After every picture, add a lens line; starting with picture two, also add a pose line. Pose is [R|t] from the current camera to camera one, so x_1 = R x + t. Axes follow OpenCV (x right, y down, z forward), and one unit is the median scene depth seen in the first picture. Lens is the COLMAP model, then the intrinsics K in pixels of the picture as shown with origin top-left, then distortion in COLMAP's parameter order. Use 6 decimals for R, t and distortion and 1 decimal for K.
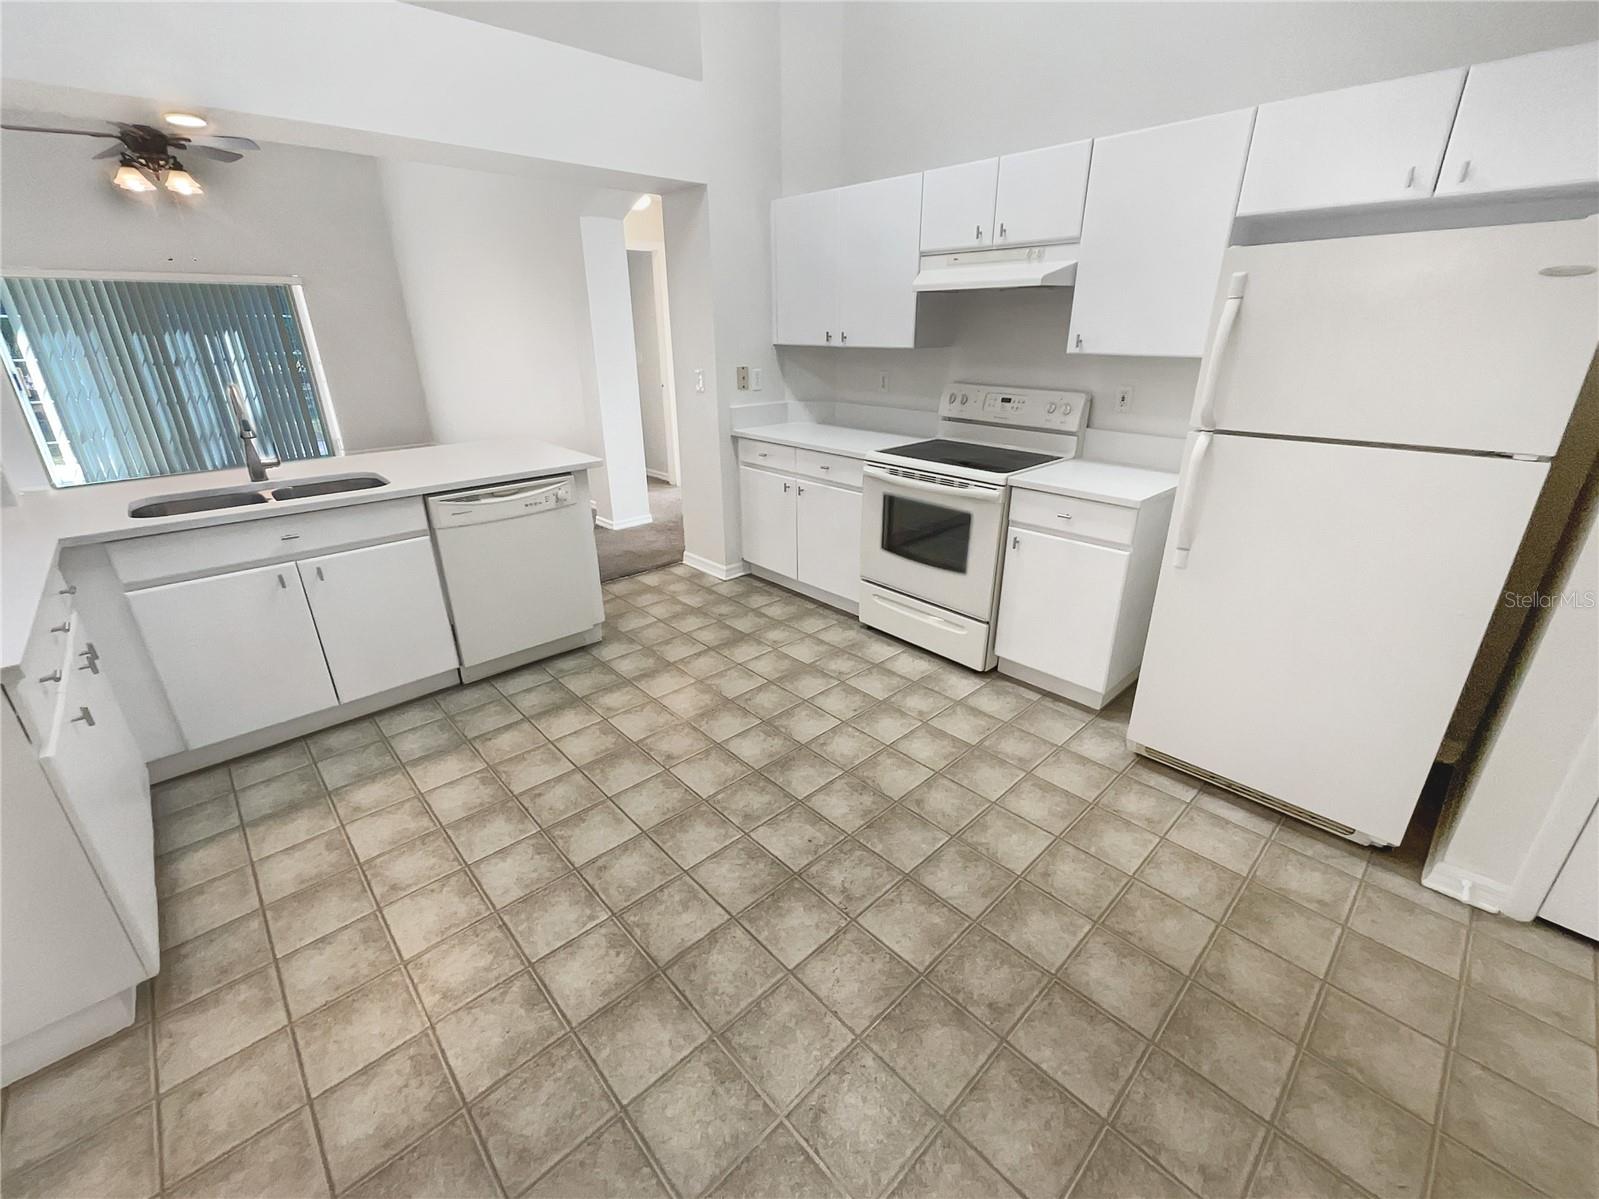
lens RADIAL K [[672.3, 0, 804.5], [0, 672.3, 595.1], [0, 0, 1]] dist [0.001512, 0.000175]
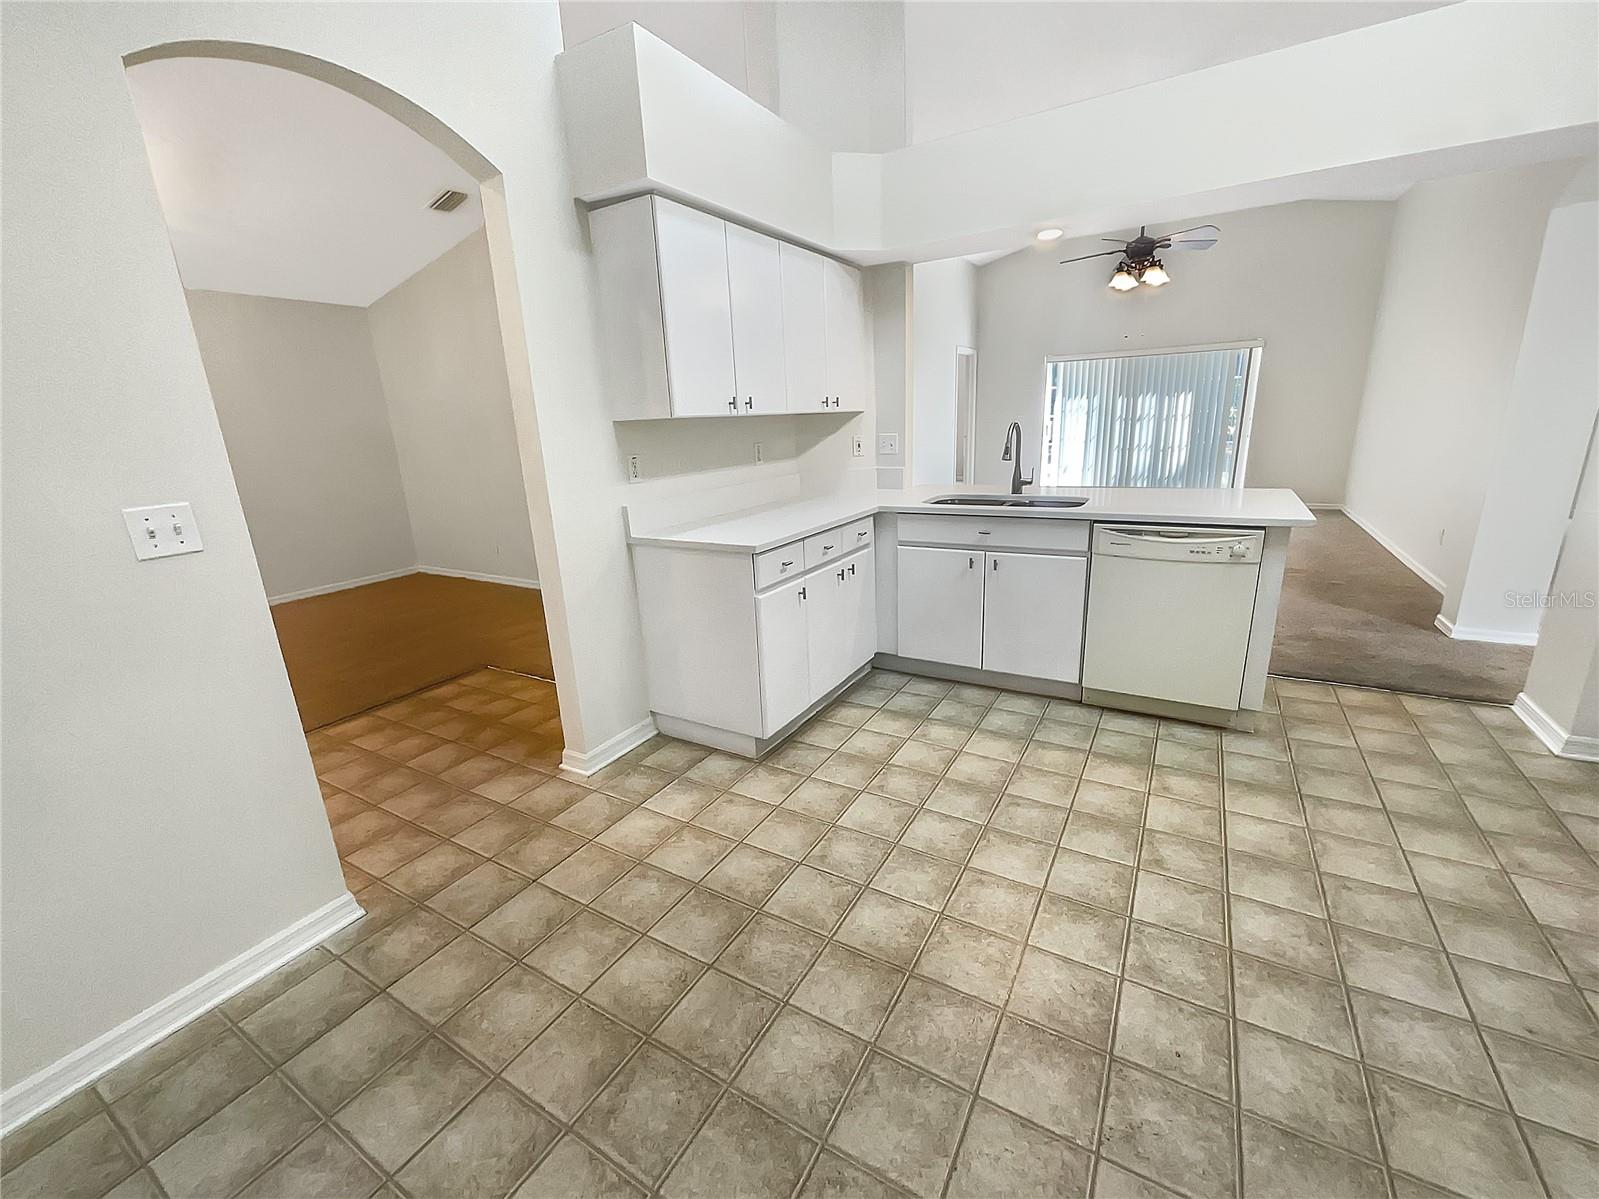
lens RADIAL K [[657.9, 0, 802.8], [0, 657.9, 601.2], [0, 0, 1]] dist [0.000288, -0.000240]
pose [[0.278946, 0.252759, -0.926446, 0.301709], [-0.320158, 0.934023, 0.158429, -0.041226], [0.905366, 0.252416, 0.341465, 0.218082]]
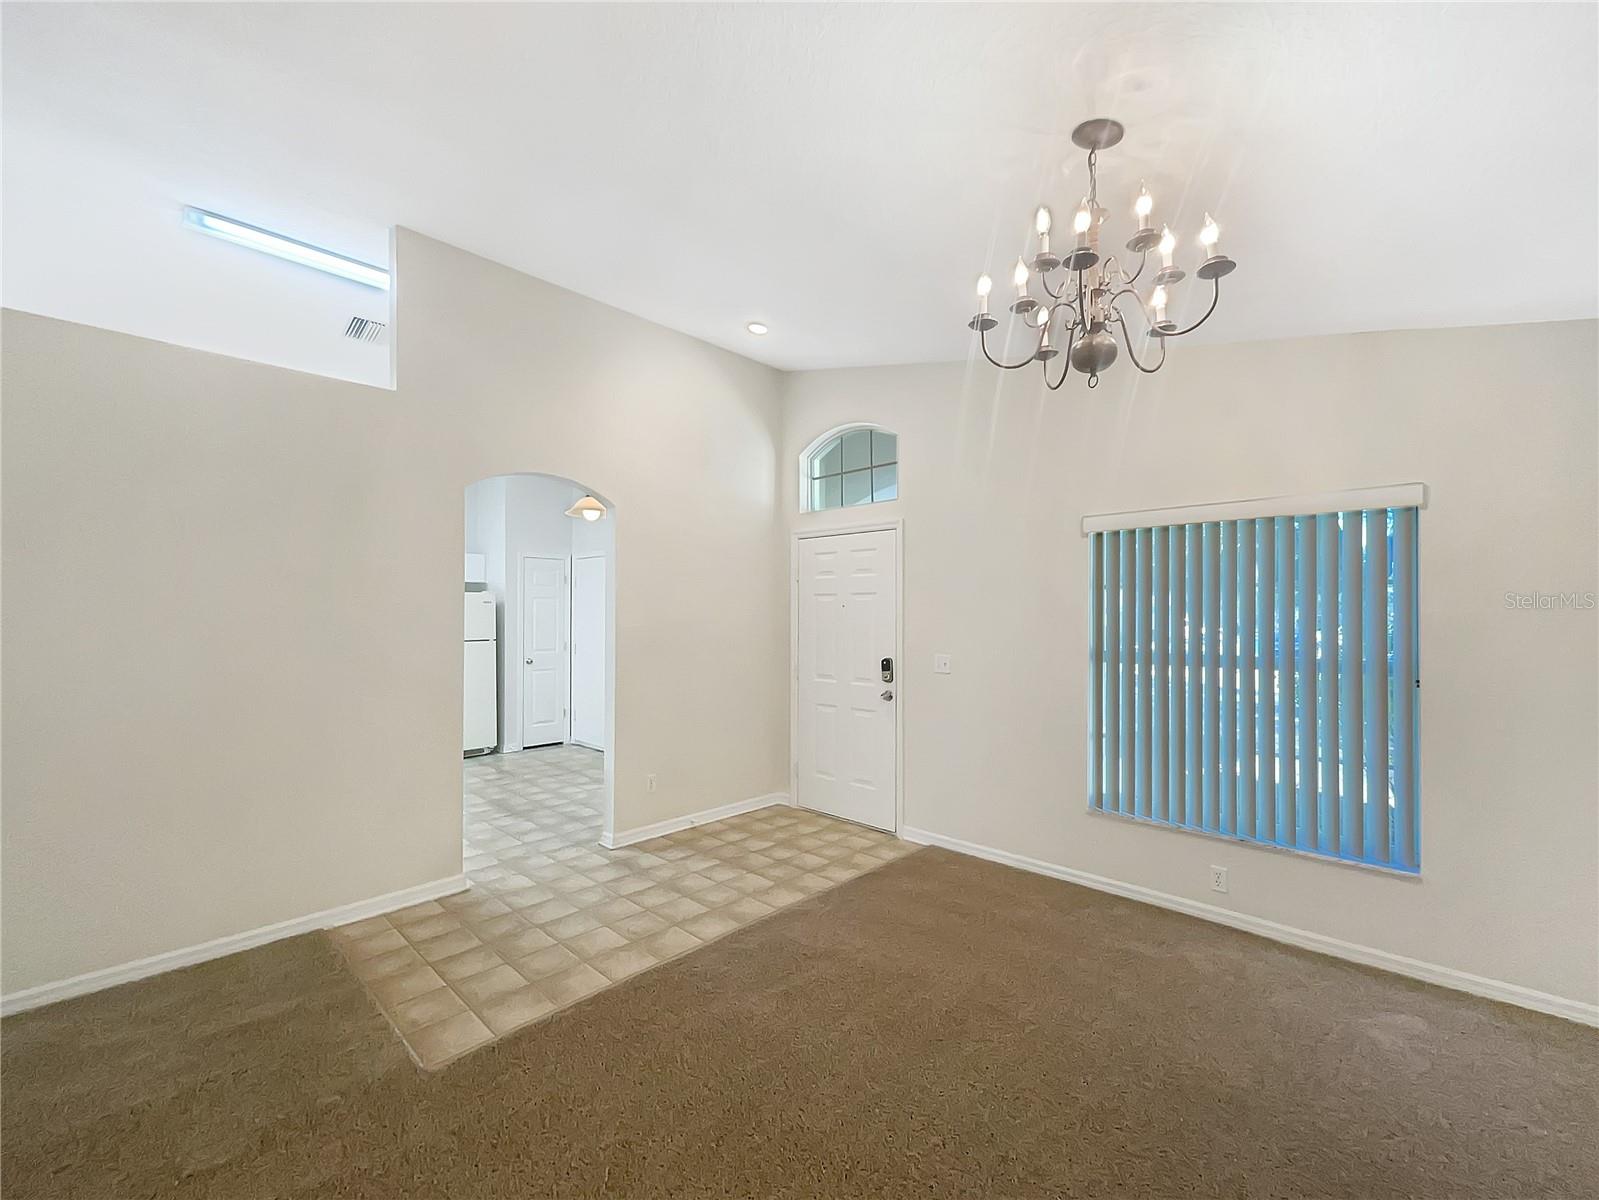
lens RADIAL K [[657.9, 0, 802.8], [0, 657.9, 601.7], [0, 0, 1]] dist [0.000288, -0.000240]
pose [[-0.057727, 0.014086, 0.998233, -1.878747], [0.372380, 0.928042, 0.008439, 0.166623], [-0.926283, 0.372210, -0.058818, -0.414876]]
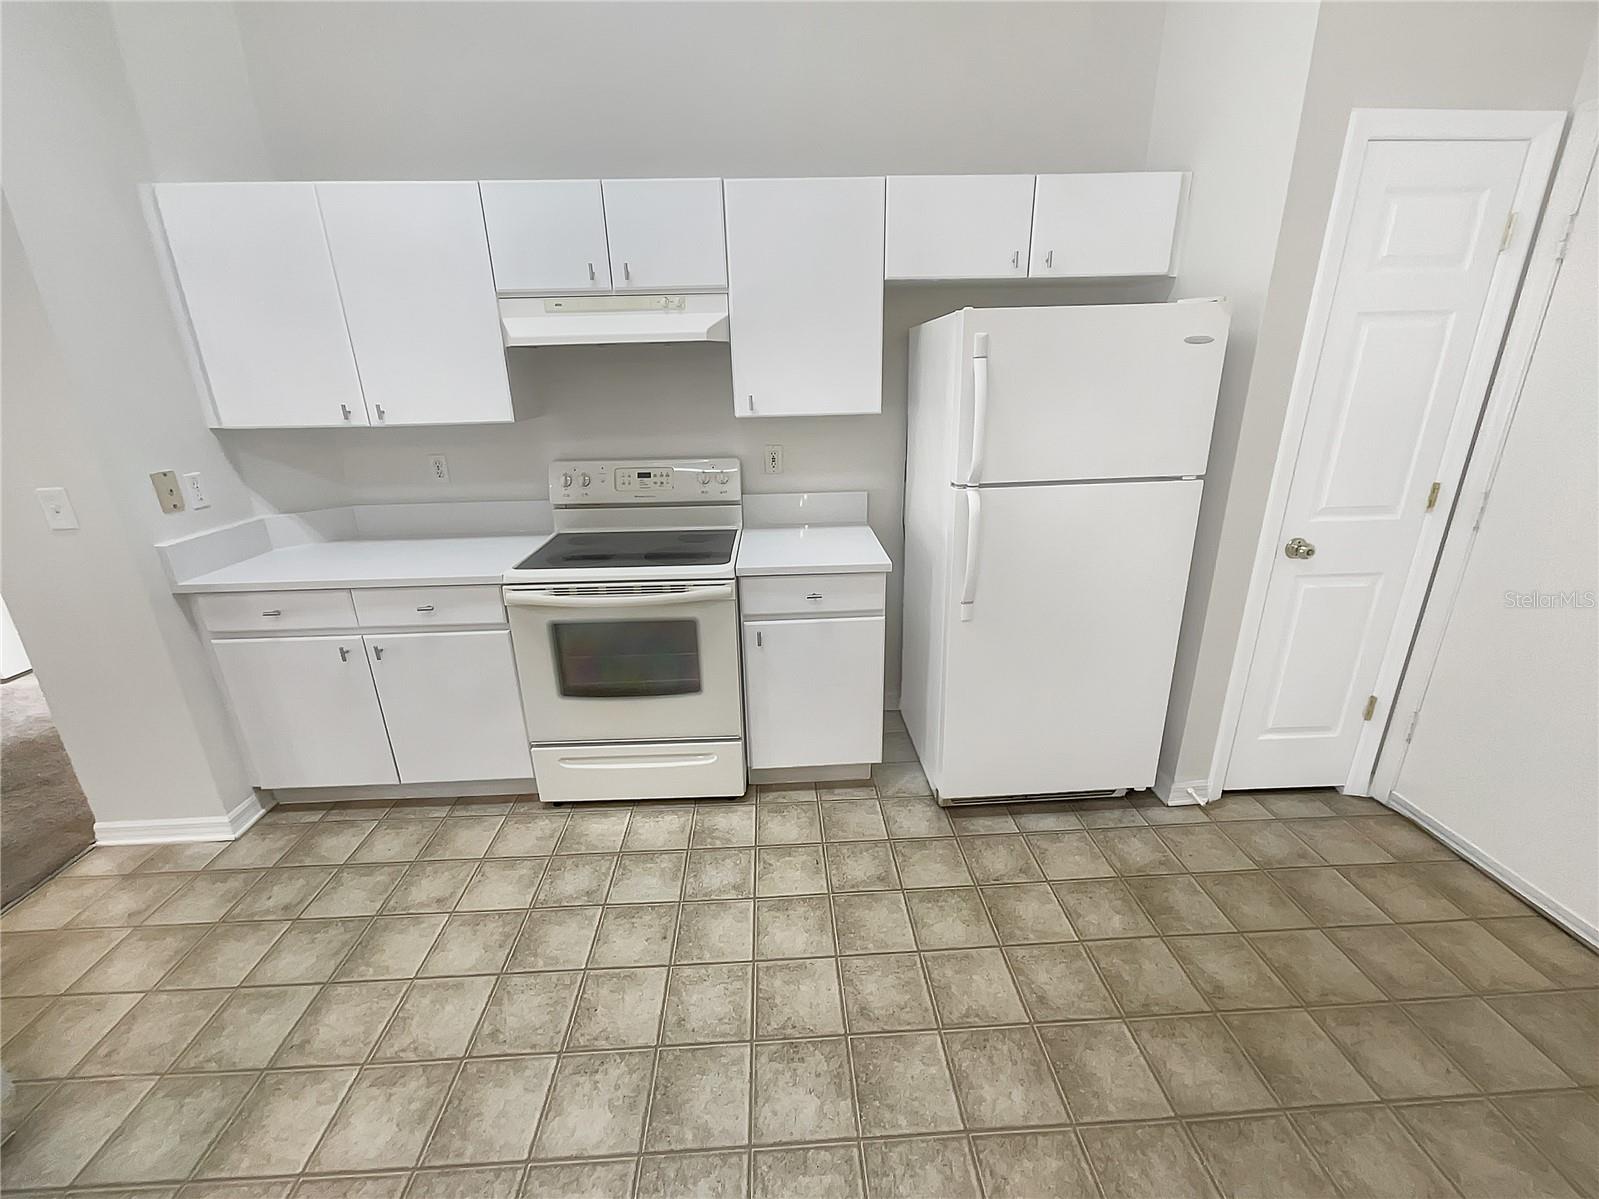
lens RADIAL K [[657.9, 0, 802.8], [0, 657.9, 601.2], [0, 0, 1]] dist [0.000288, -0.000240]
pose [[0.652868, -0.259523, 0.711626, -0.219057], [0.300011, 0.951240, 0.071669, -0.160233], [-0.695526, 0.166705, 0.698894, 0.364026]]
